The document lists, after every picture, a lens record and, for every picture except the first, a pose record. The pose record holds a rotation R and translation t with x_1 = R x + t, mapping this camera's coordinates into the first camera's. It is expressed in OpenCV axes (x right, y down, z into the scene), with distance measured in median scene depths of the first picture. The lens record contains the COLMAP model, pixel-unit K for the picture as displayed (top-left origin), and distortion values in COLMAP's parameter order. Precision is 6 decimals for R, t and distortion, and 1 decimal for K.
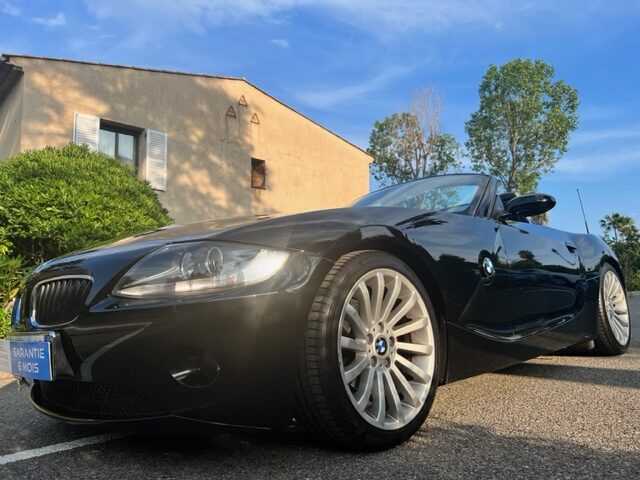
lens RADIAL K [[485.3, 0, 323.4], [0, 485.3, 239.5], [0, 0, 1]] dist [0.047182, -0.063948]
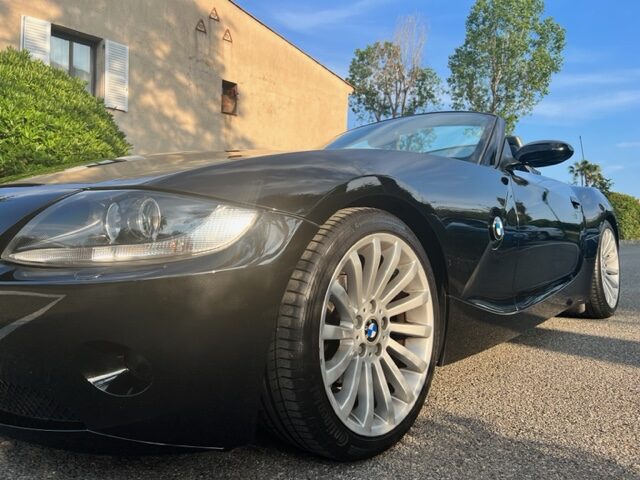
lens RADIAL K [[485.3, 0, 323.4], [0, 485.3, 239.5], [0, 0, 1]] dist [0.047182, -0.063948]
pose [[0.997094, 0.043087, 0.062828, -0.005522], [-0.051308, 0.989417, 0.135726, -0.010626], [-0.056315, -0.138556, 0.988752, 0.086770]]
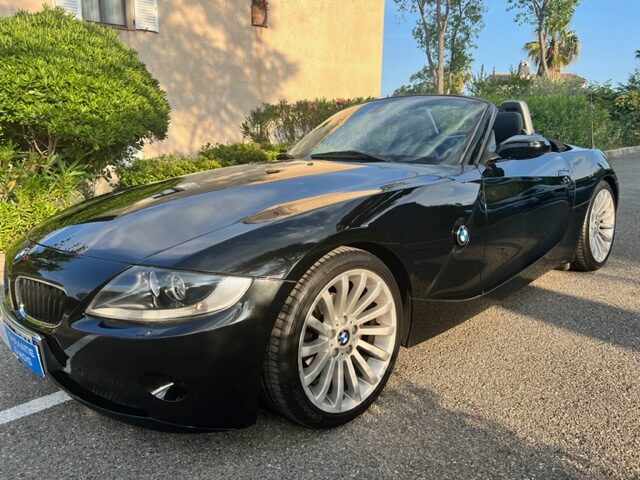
lens RADIAL K [[486.4, 0, 323.0], [0, 486.4, 235.1], [0, 0, 1]] dist [0.050970, -0.061596]
pose [[0.999518, 0.026406, -0.016305, 0.030007], [-0.019492, 0.942971, 0.332305, -0.127380], [0.024150, -0.331827, 0.943031, 0.017636]]
